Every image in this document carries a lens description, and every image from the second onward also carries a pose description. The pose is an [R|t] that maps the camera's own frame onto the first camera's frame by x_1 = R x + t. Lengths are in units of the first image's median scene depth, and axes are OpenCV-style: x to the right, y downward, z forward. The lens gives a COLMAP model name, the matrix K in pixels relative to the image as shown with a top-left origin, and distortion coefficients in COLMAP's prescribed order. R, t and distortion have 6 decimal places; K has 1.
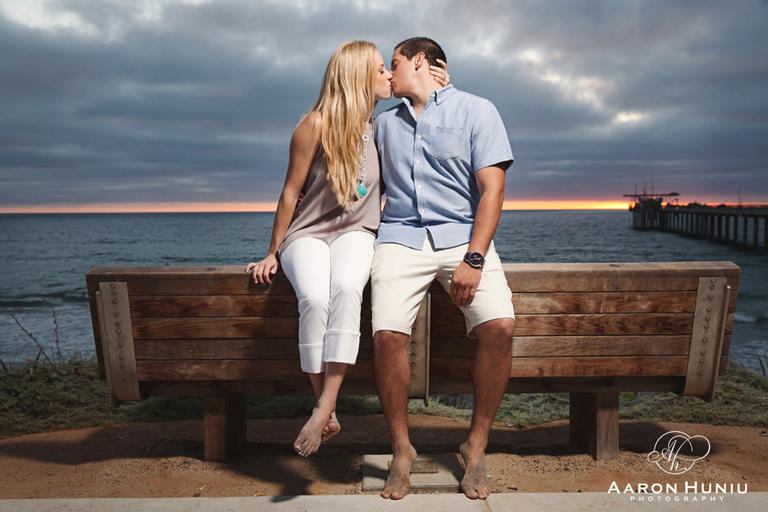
lens RADIAL K [[766.1, 0, 384.6], [0, 766.1, 258.6], [0, 0, 1]] dist [0.010900, 0.000000]
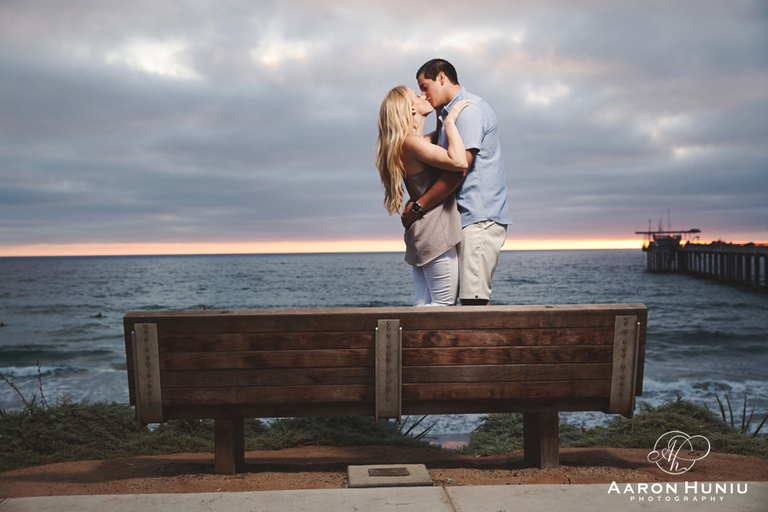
lens RADIAL K [[910.0, 0, 386.3], [0, 910.0, 252.6], [0, 0, 1]] dist [0.063392, 0.000000]
pose [[0.999370, -0.005716, 0.035014, -0.016476], [0.007866, 0.998070, -0.061591, 0.010354], [-0.034594, 0.061827, 0.997487, -0.478451]]
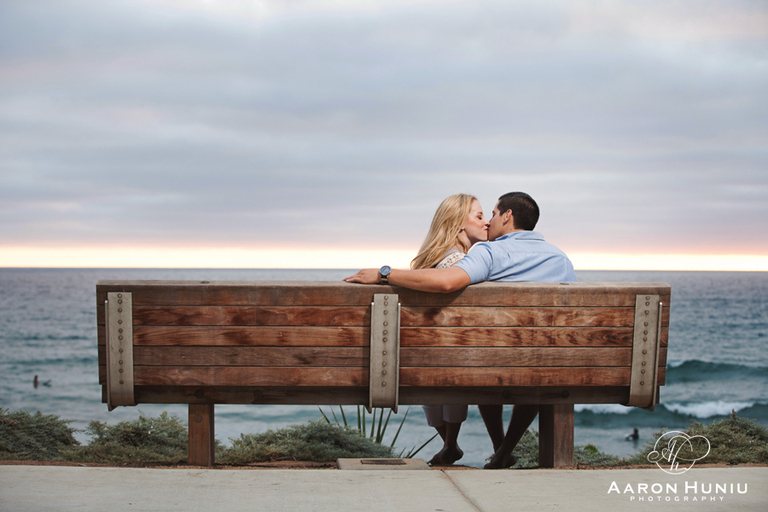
lens RADIAL K [[1600.8, 0, 383.0], [0, 1600.8, 257.2], [0, 0, 1]] dist [-0.232978, 0.000000]
pose [[0.998787, 0.012481, 0.047622, -0.077102], [-0.009010, 0.997334, -0.072408, 0.141141], [-0.048398, 0.071891, 0.996238, -1.316379]]
